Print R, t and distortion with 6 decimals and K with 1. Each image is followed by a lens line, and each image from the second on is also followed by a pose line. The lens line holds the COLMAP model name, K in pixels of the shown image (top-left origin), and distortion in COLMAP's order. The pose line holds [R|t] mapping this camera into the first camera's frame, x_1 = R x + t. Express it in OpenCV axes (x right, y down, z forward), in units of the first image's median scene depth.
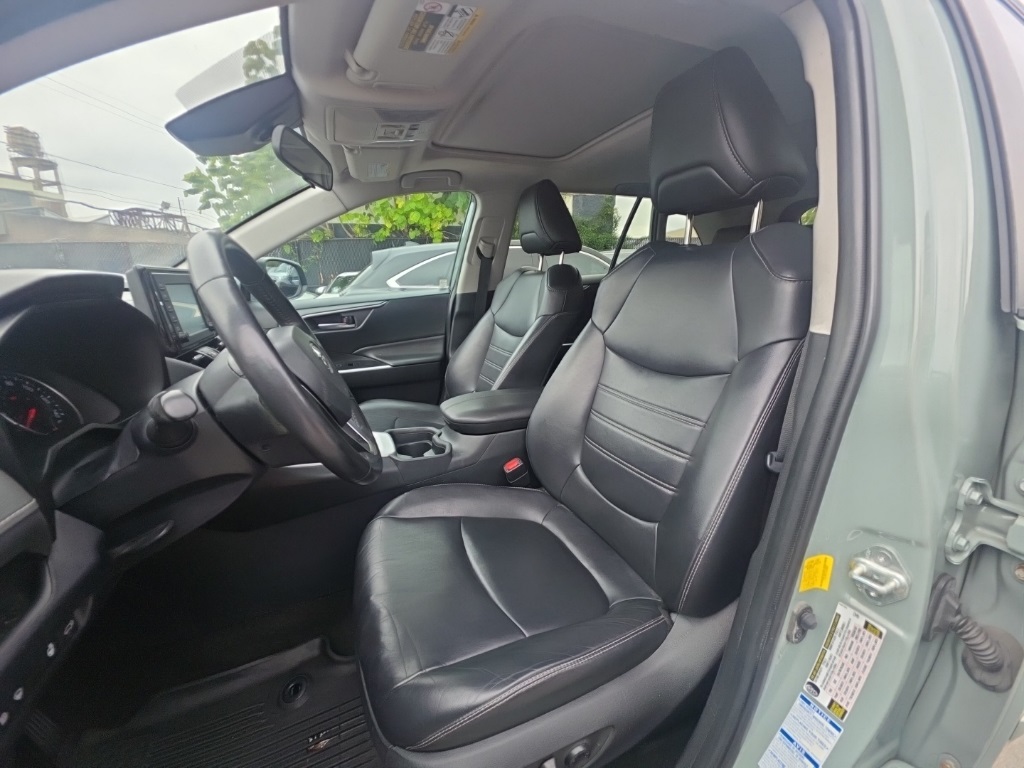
lens RADIAL K [[409.7, 0, 508.4], [0, 409.7, 379.0], [0, 0, 1]] dist [0.011709, -0.008201]
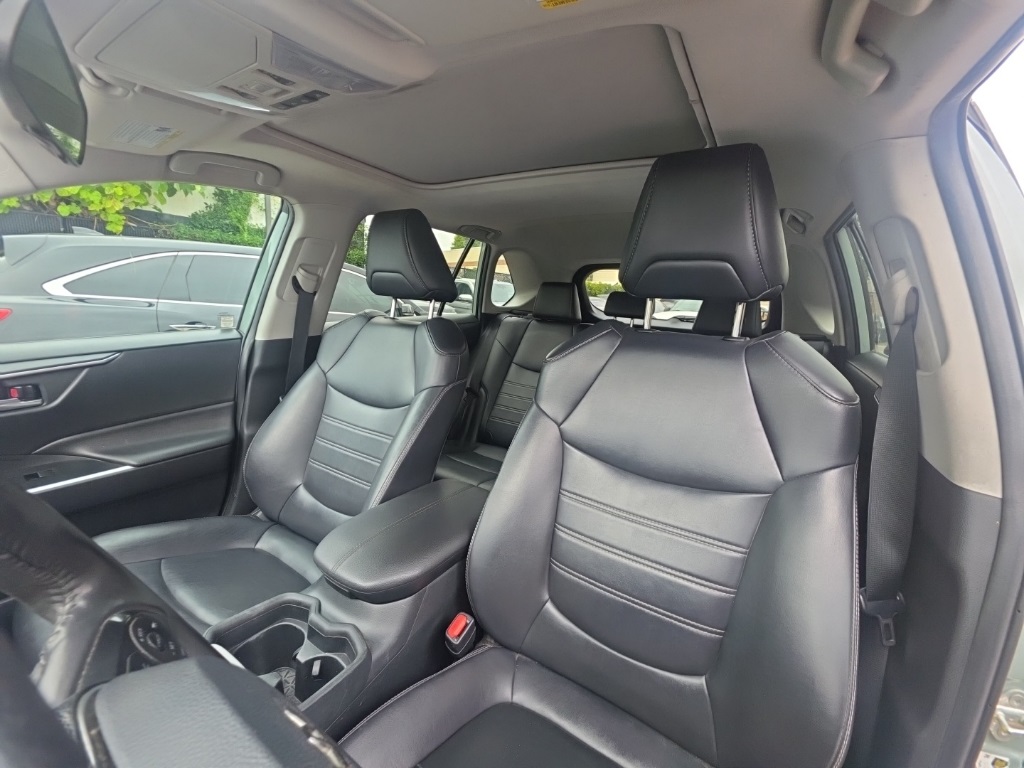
lens RADIAL K [[409.7, 0, 508.2], [0, 409.7, 381.0], [0, 0, 1]] dist [0.011709, -0.008201]
pose [[0.821227, -0.040445, 0.569166, -0.189855], [0.058640, 0.998185, -0.013679, -0.119268], [-0.567580, 0.044609, 0.822109, 0.239171]]
